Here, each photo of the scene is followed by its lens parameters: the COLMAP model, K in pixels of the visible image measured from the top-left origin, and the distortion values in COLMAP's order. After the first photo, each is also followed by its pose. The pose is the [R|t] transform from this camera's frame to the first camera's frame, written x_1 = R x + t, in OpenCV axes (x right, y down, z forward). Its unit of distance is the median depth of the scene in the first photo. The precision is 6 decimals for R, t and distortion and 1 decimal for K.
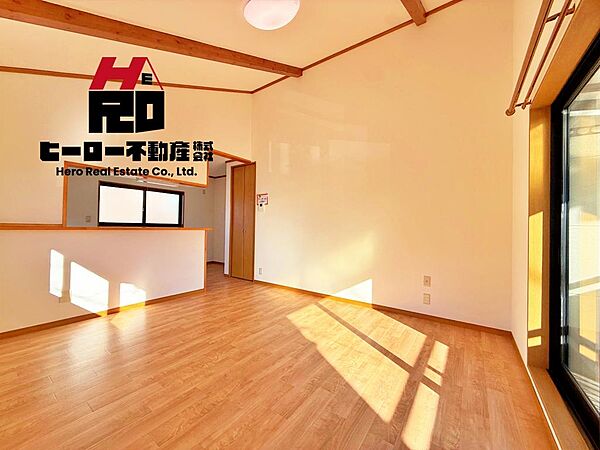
lens RADIAL K [[240.4, 0, 296.4], [0, 240.4, 222.1], [0, 0, 1]] dist [0.000970, 0.000199]
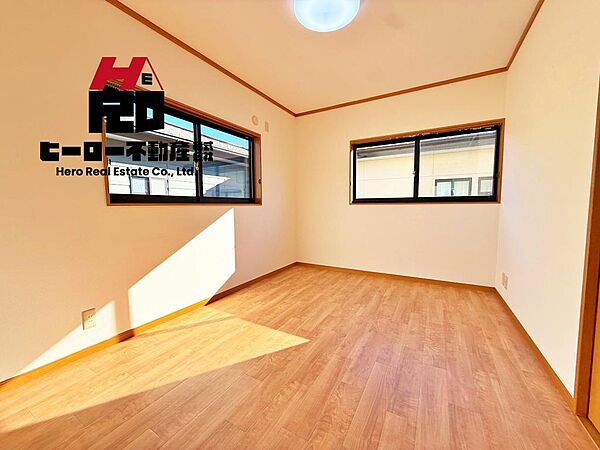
lens RADIAL K [[240.4, 0, 299.4], [0, 240.4, 224.0], [0, 0, 1]] dist [0.000970, 0.000199]
pose [[-0.993740, 0.005184, -0.111601, 0.175460], [-0.002155, 0.997848, 0.065542, 0.050115], [0.111701, 0.065372, -0.991589, 1.334442]]
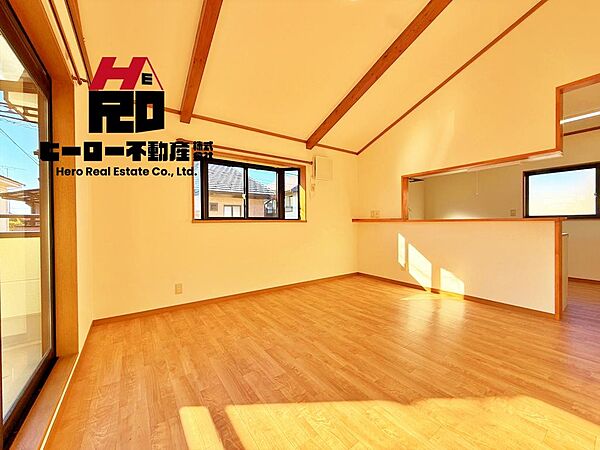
lens RADIAL K [[240.4, 0, 296.8], [0, 240.4, 224.7], [0, 0, 1]] dist [0.000970, 0.000199]
pose [[-0.323063, -0.001810, -0.946376, 0.638420], [0.016513, 0.999835, -0.007549, 0.053635], [0.946234, -0.018066, -0.322979, 0.857185]]
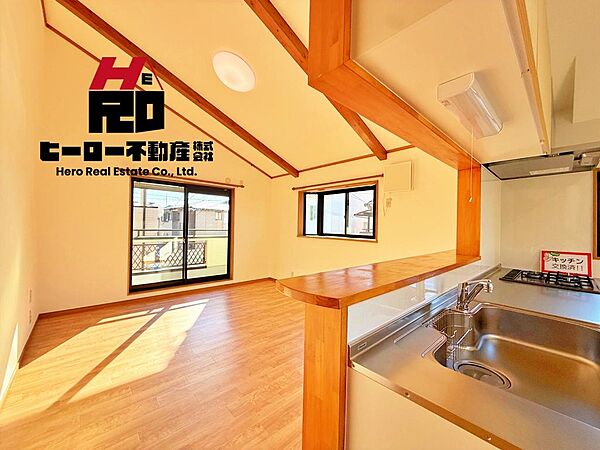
lens RADIAL K [[240.4, 0, 298.7], [0, 240.4, 225.0], [0, 0, 1]] dist [0.000970, 0.000199]
pose [[-0.978127, -0.033049, 0.205365, -0.618541], [-0.036671, 0.999231, -0.013852, -0.035406], [-0.204749, -0.021080, -0.978587, 1.814001]]
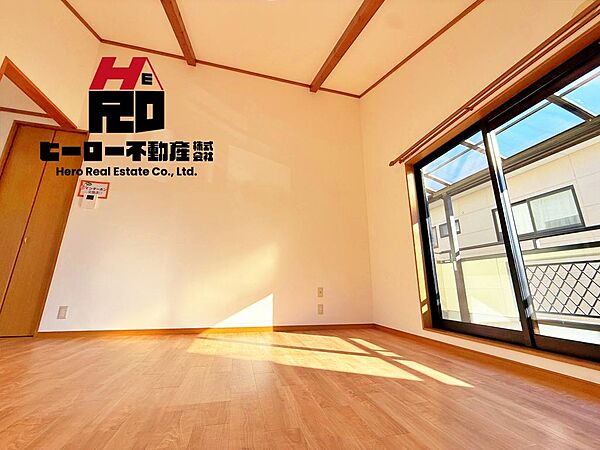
lens RADIAL K [[240.4, 0, 295.8], [0, 240.4, 223.7], [0, 0, 1]] dist [0.000970, 0.000199]
pose [[0.637865, 0.191529, 0.745952, -0.439518], [-0.016883, 0.971828, -0.235087, 0.219839], [-0.769963, 0.137360, 0.623128, 0.392001]]
